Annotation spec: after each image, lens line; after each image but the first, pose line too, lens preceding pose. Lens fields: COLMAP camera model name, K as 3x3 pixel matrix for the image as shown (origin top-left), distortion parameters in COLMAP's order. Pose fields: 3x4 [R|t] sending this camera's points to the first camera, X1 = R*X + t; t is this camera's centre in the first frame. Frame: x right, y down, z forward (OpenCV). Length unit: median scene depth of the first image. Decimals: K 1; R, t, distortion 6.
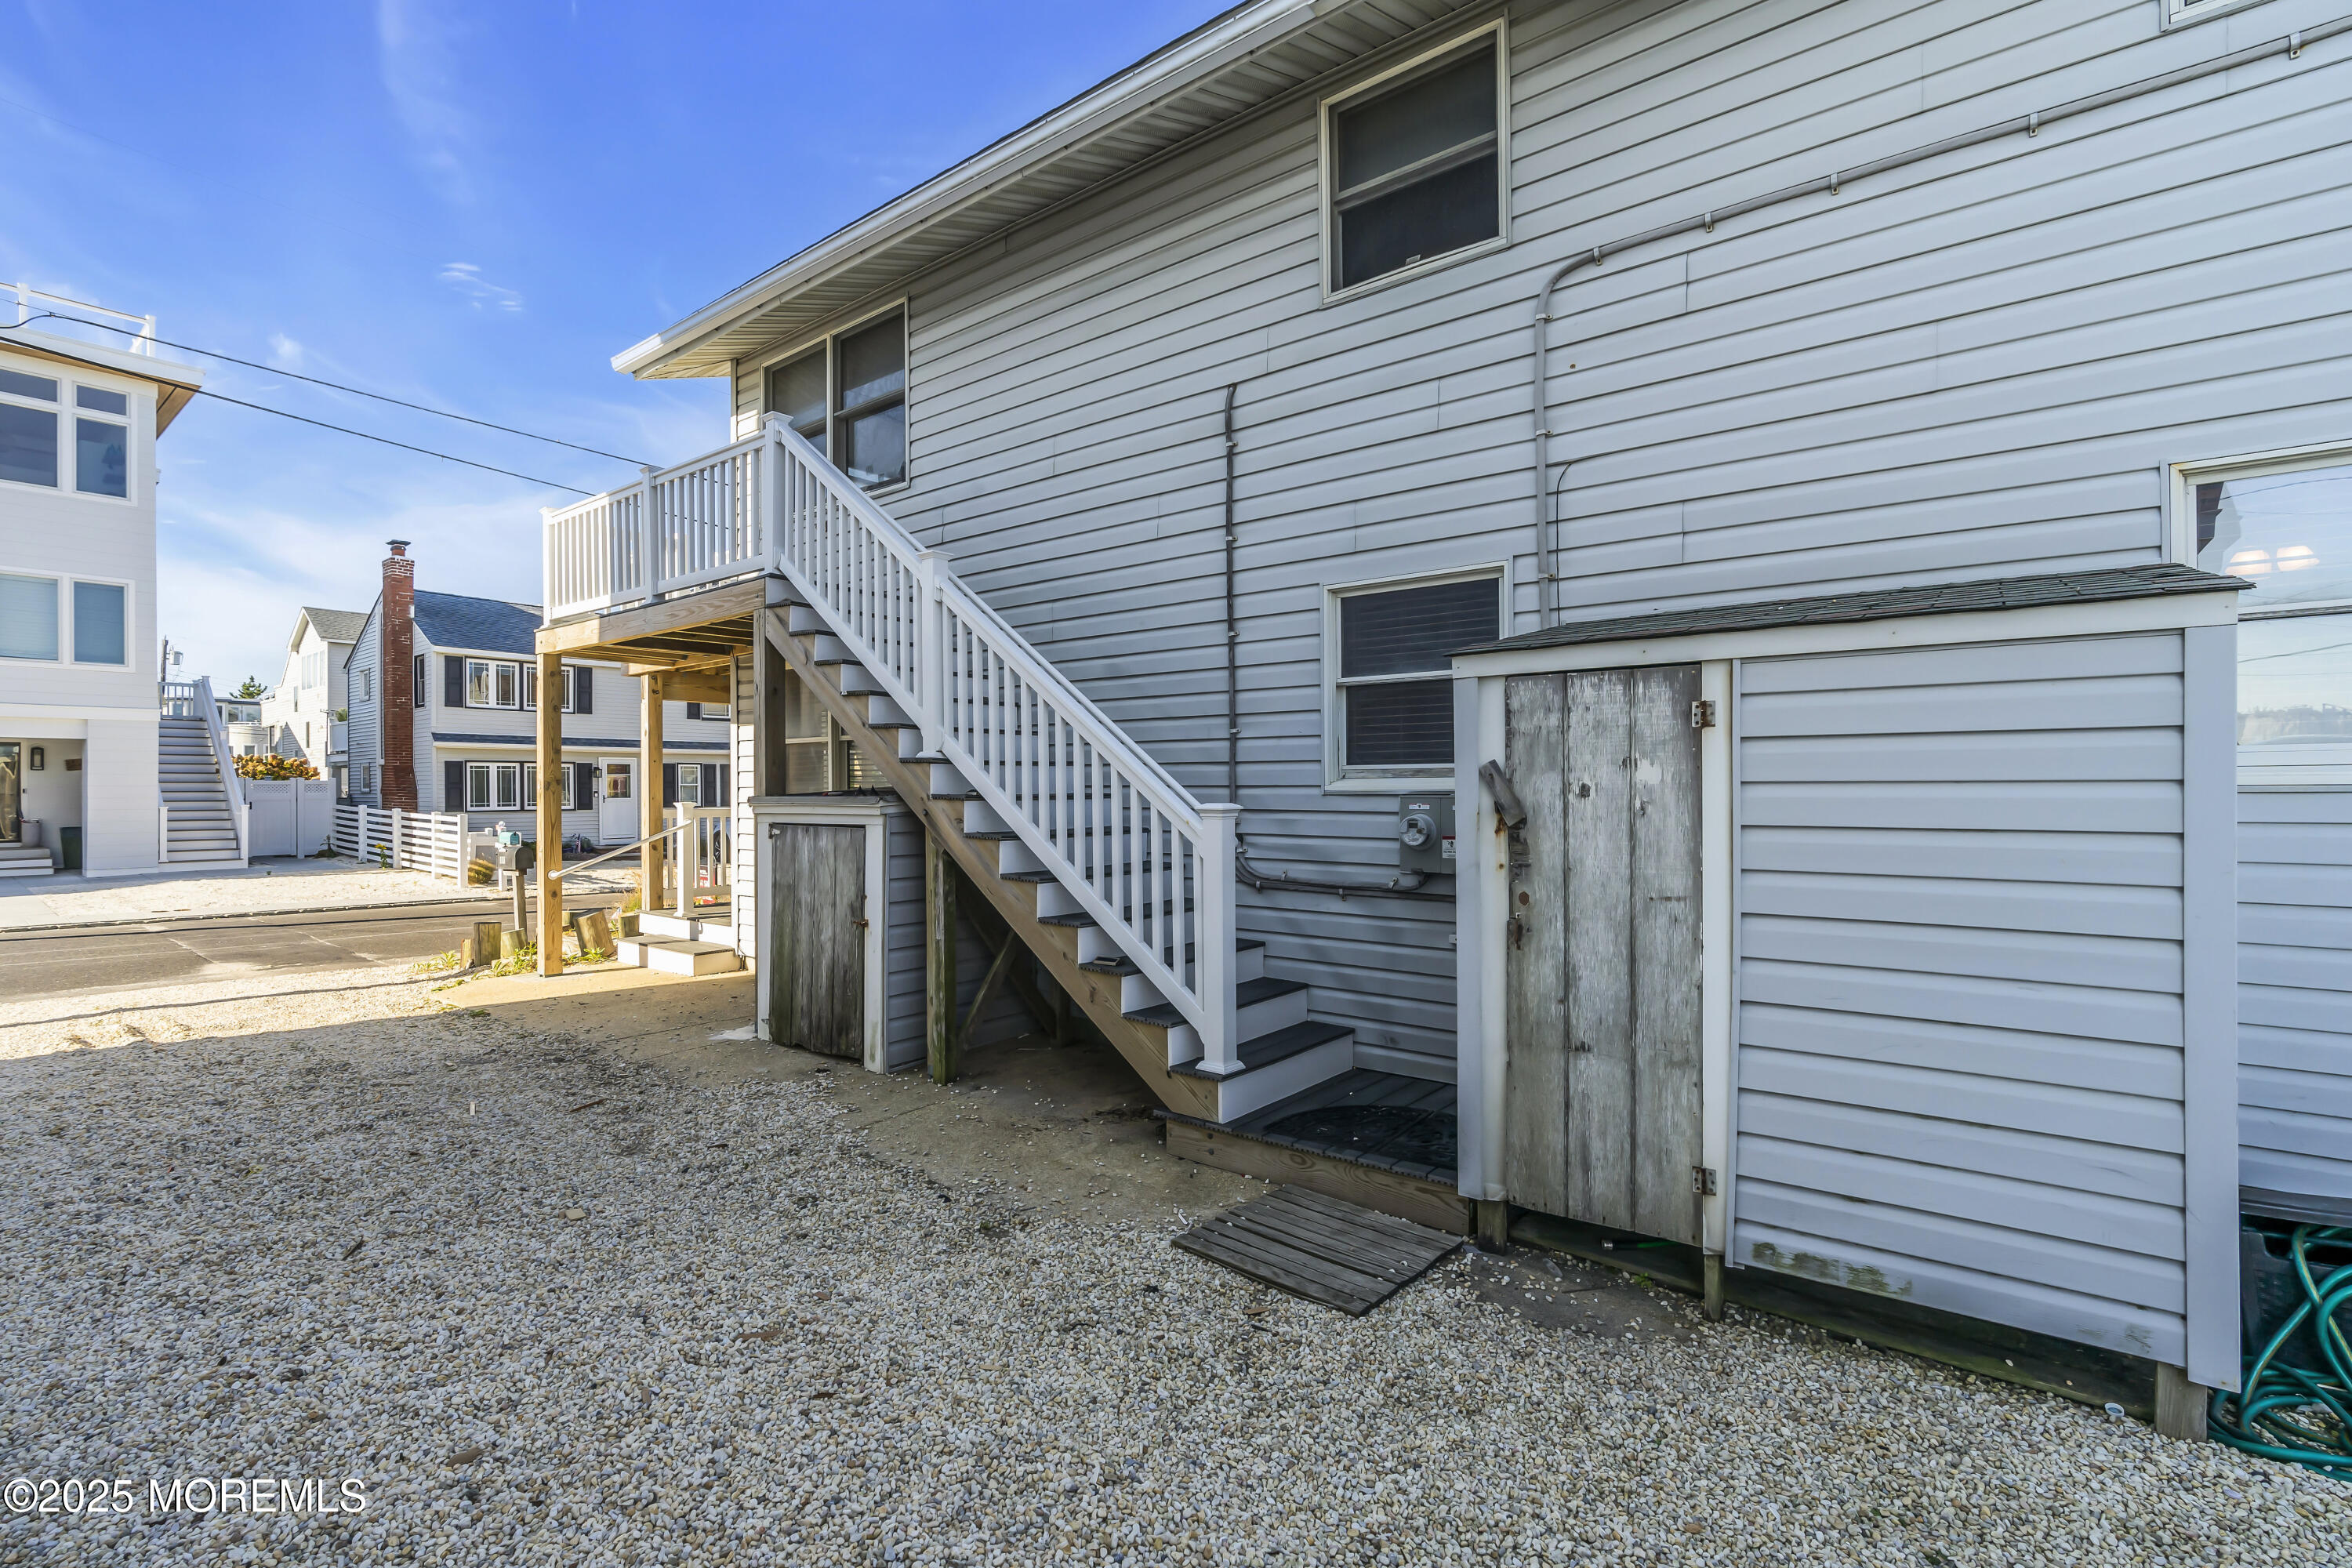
lens RADIAL K [[1061.1, 0, 1178.1], [0, 1061.1, 795.7], [0, 0, 1]] dist [-0.001085, 0.000244]
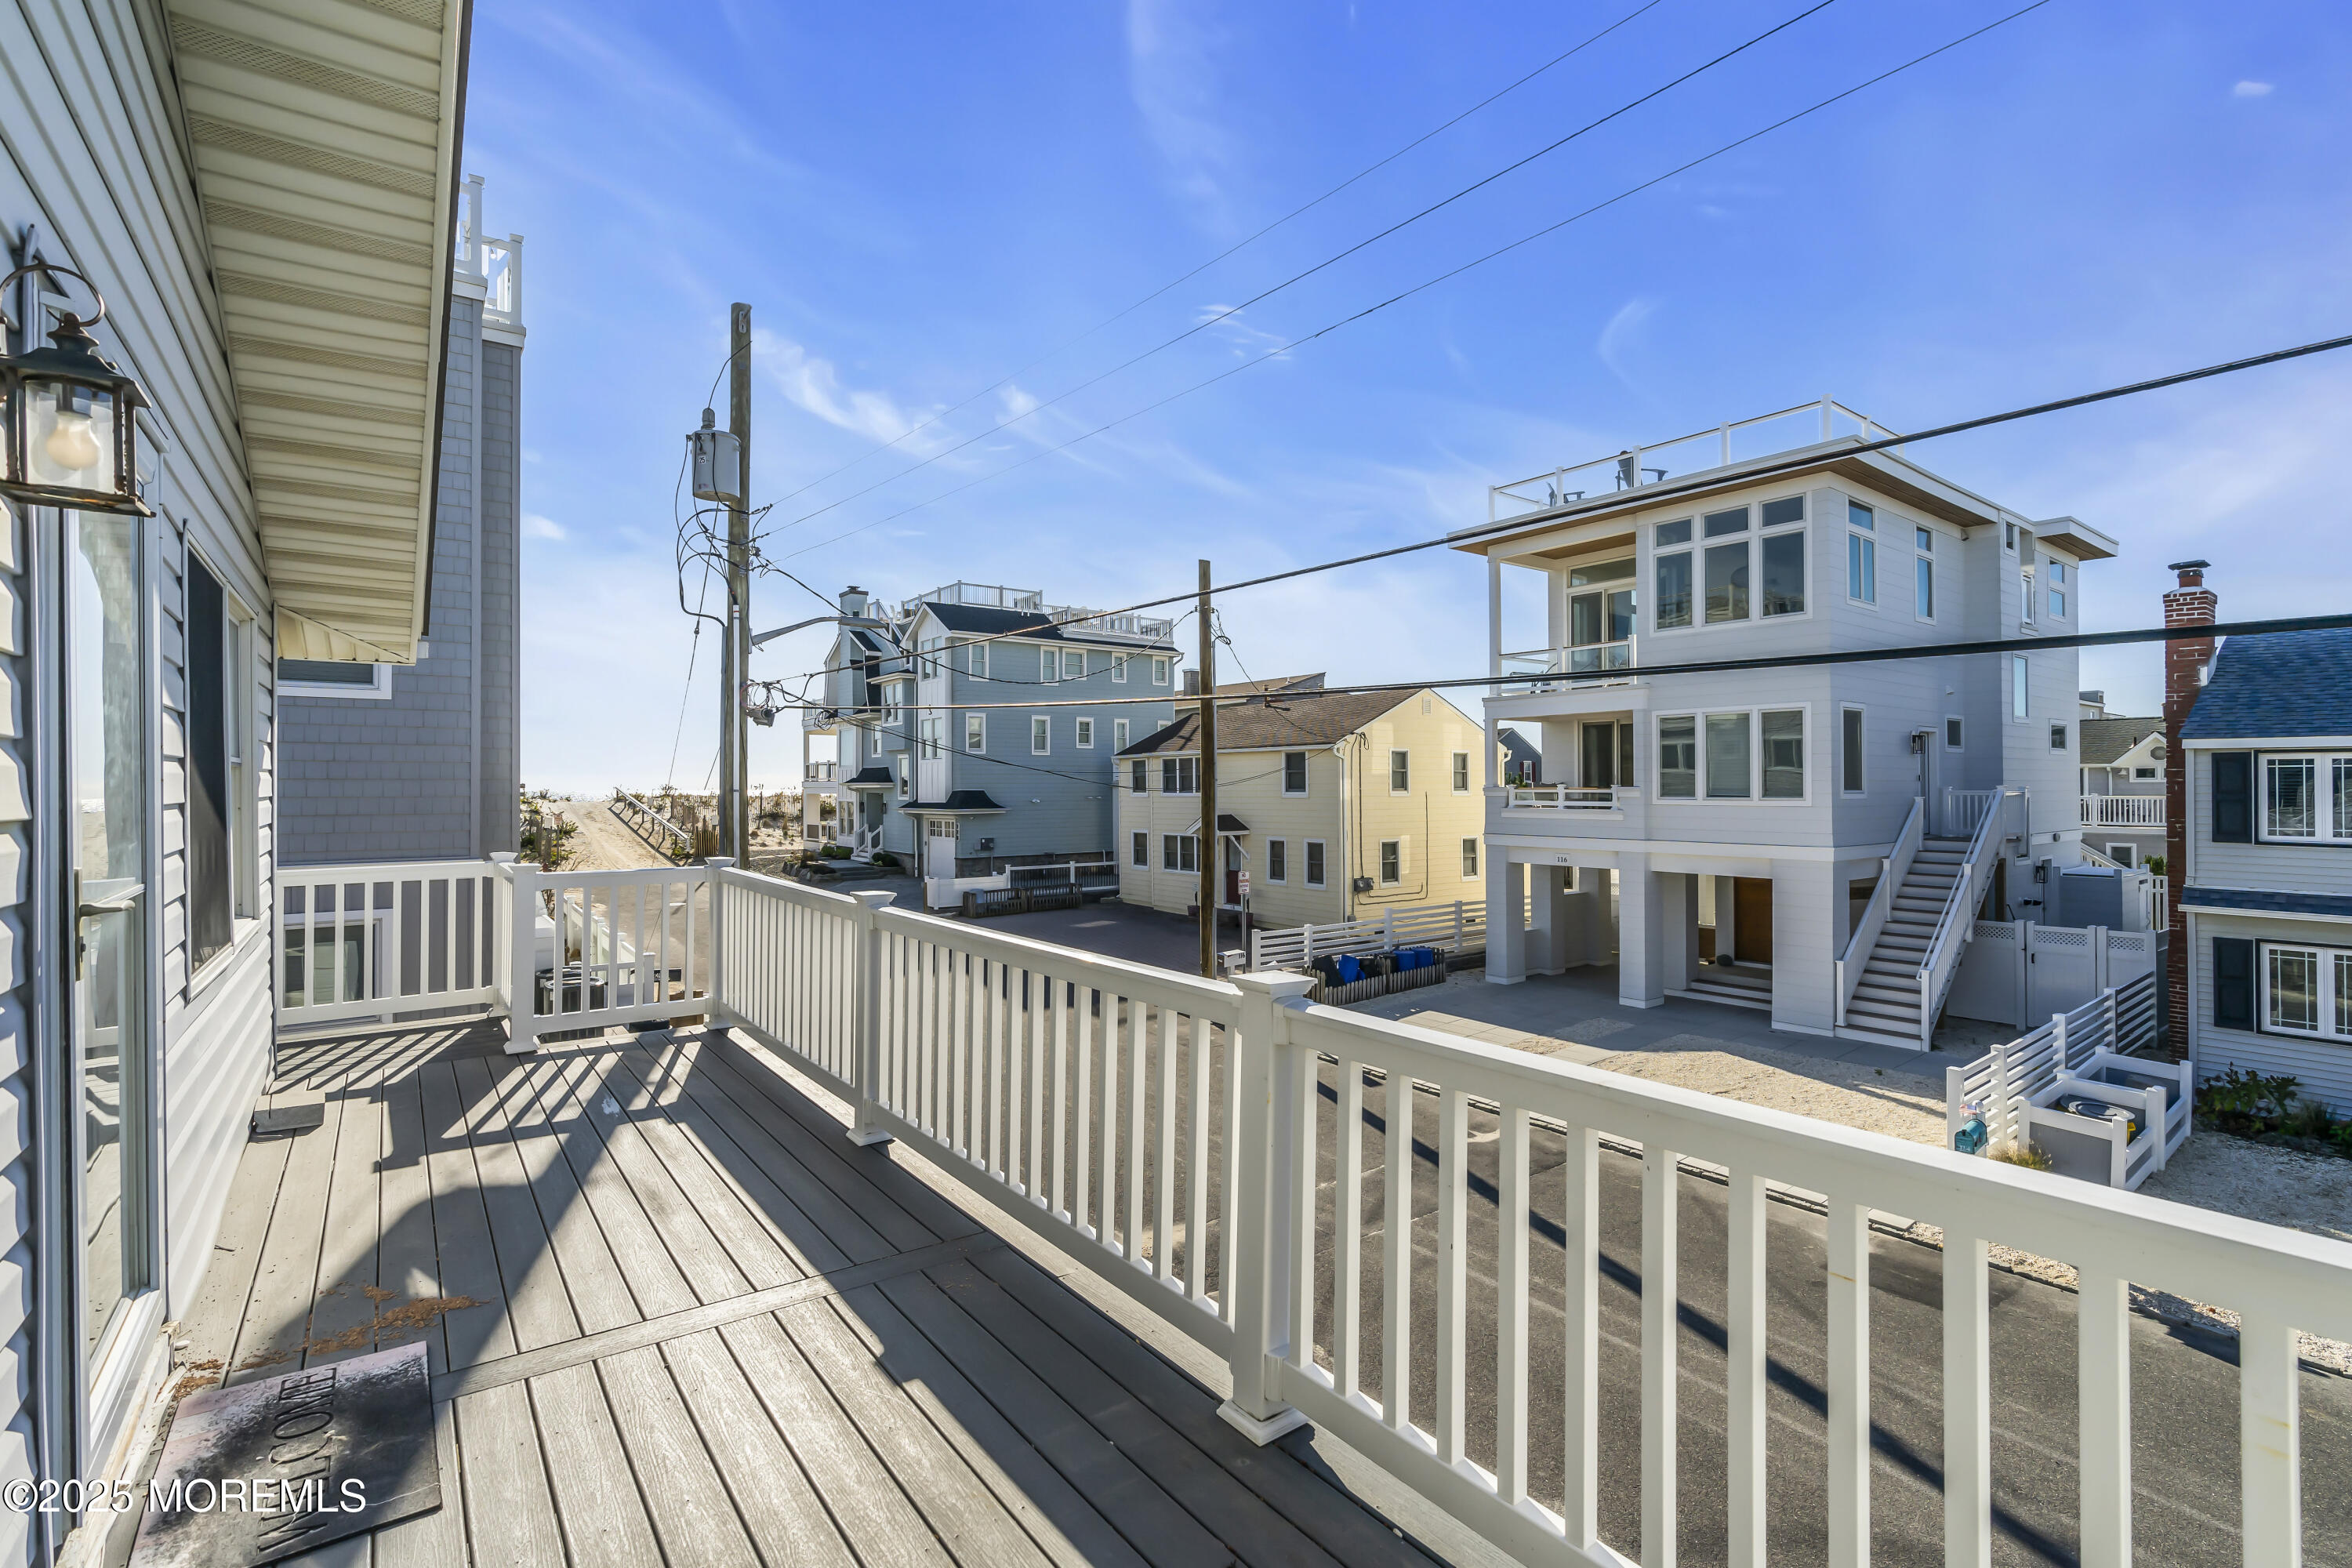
lens RADIAL K [[1060.5, 0, 1176.0], [0, 1060.5, 784.0], [0, 0, 1]] dist [0.001764, -0.000391]
pose [[-0.256005, 0.006203, -0.966655, 0.007095], [0.000357, 0.999980, 0.006322, -0.118834], [0.966675, 0.001274, -0.256002, 0.602625]]
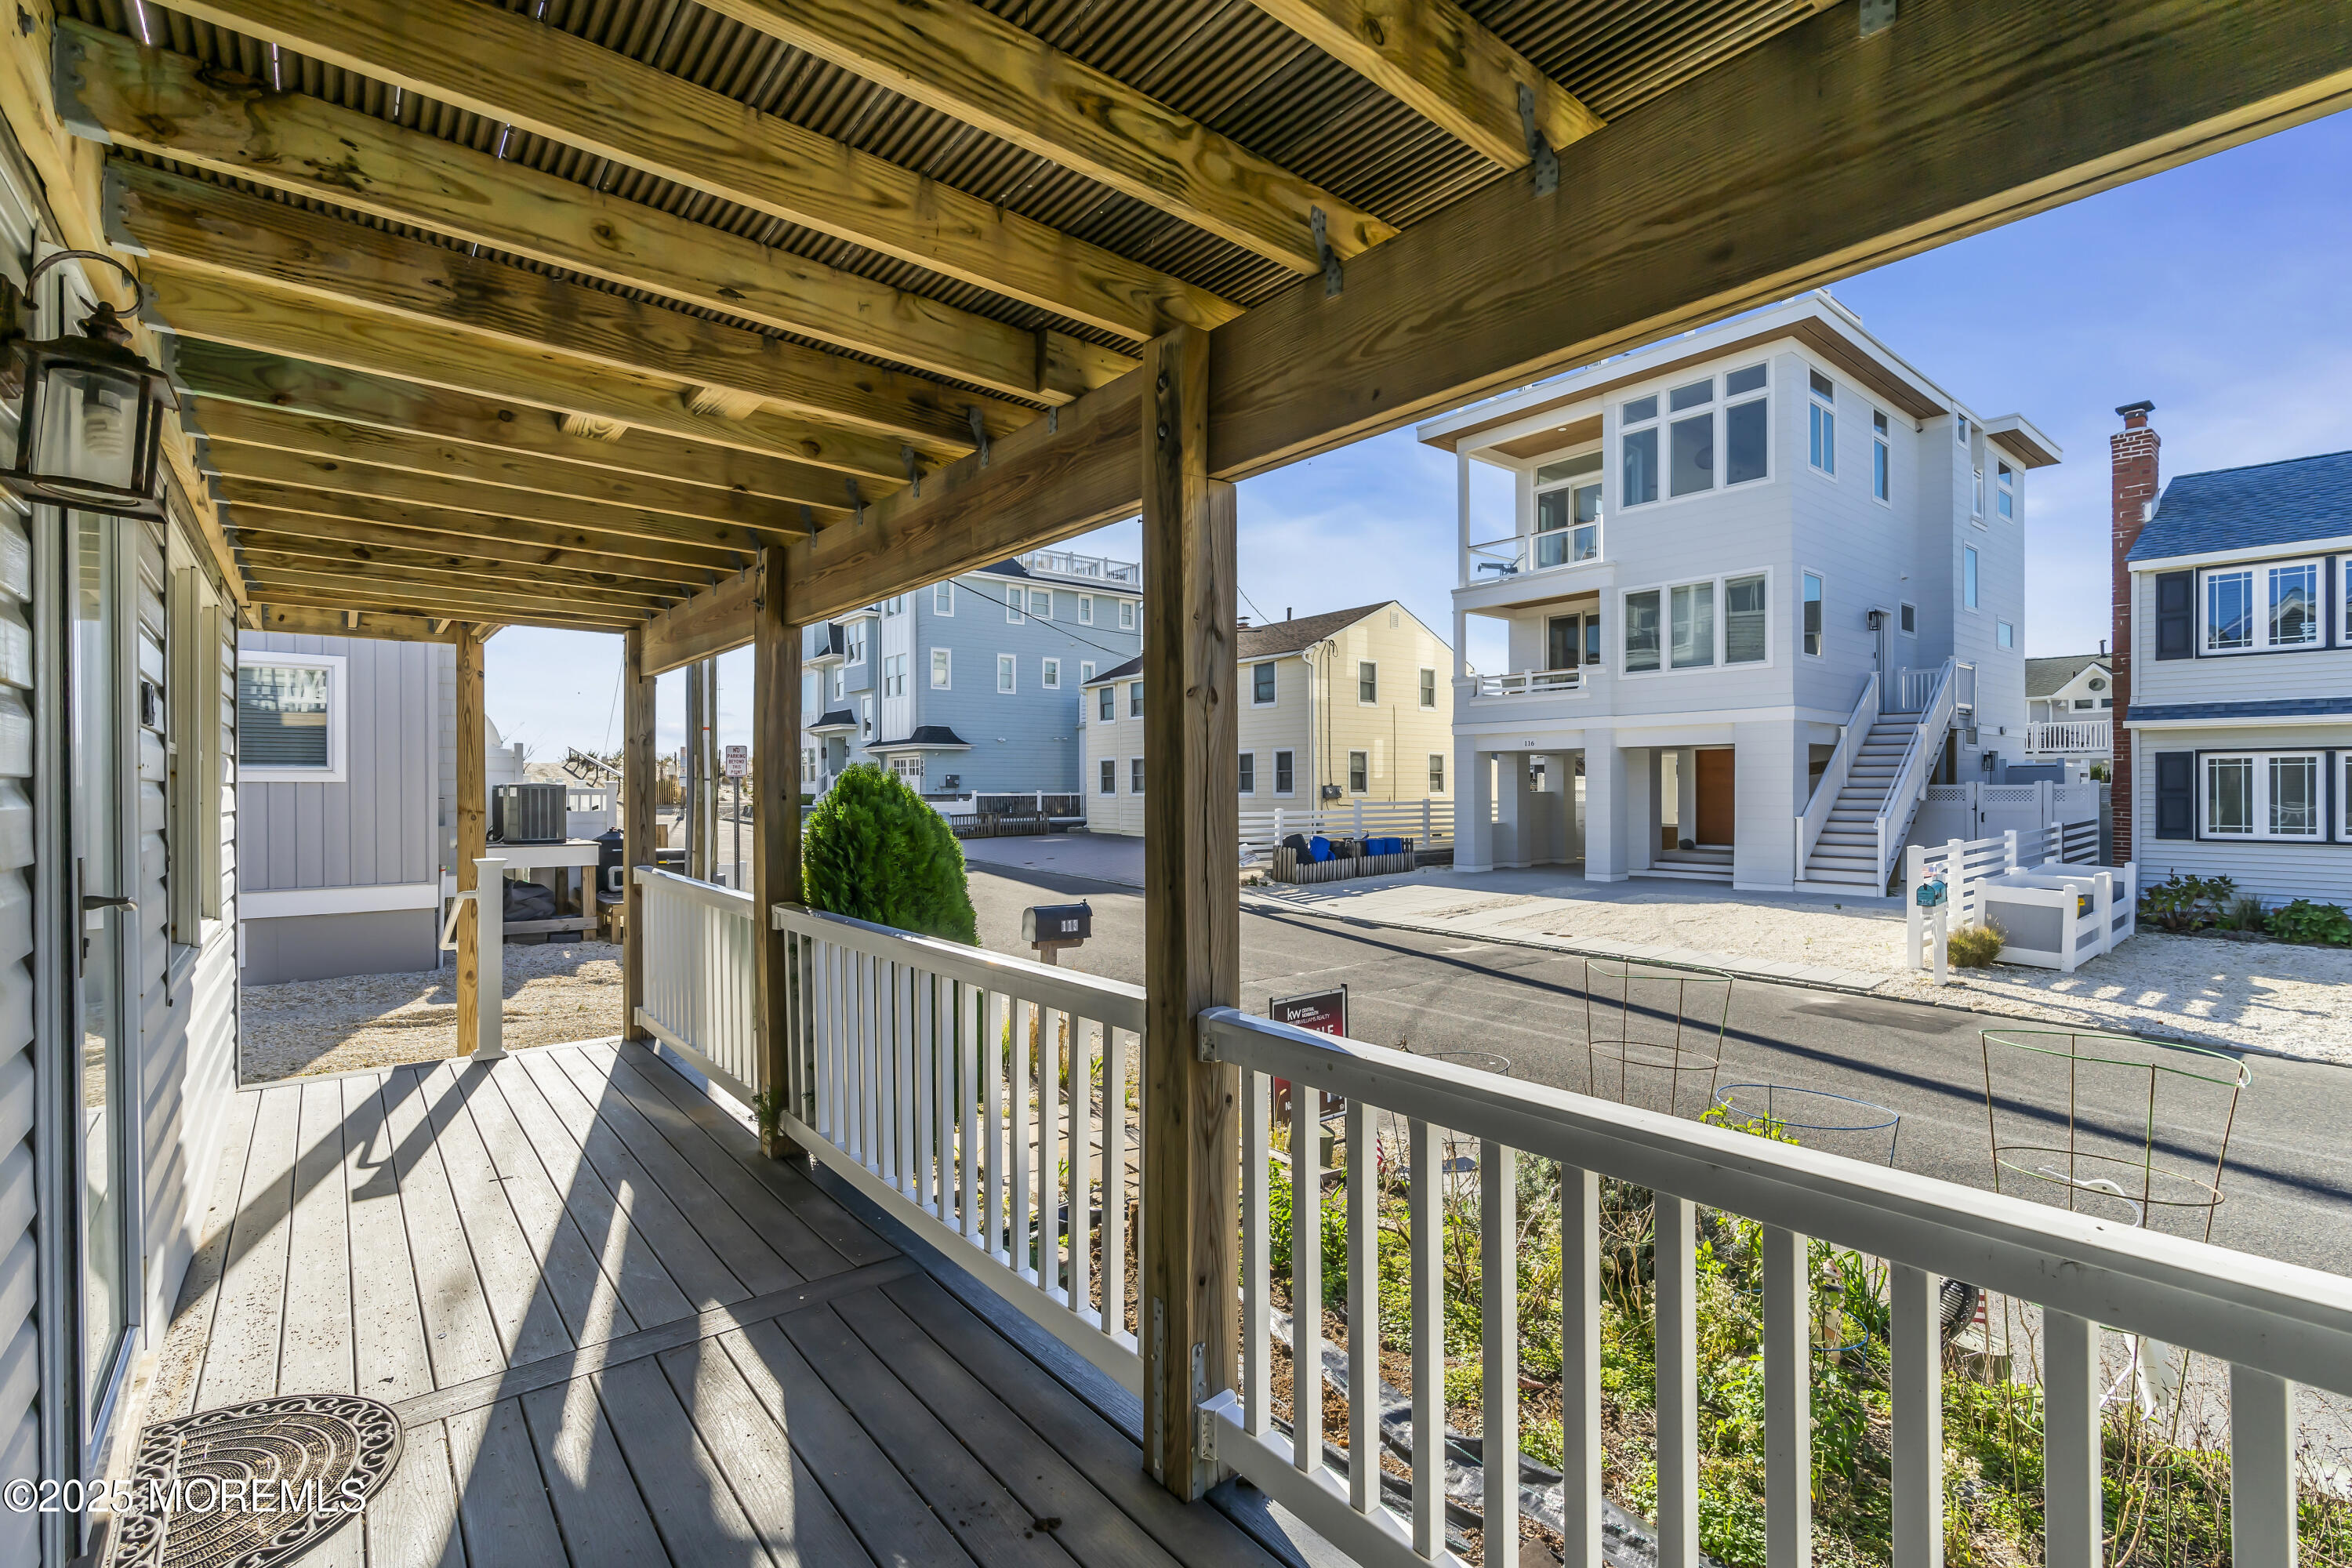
lens RADIAL K [[1061.1, 0, 1178.1], [0, 1061.1, 795.7], [0, 0, 1]] dist [-0.001085, 0.000244]
pose [[-0.220067, 0.013960, -0.975385, 0.007164], [-0.000934, 0.999894, 0.014521, -0.016895], [0.975484, 0.004107, -0.220031, 0.595628]]
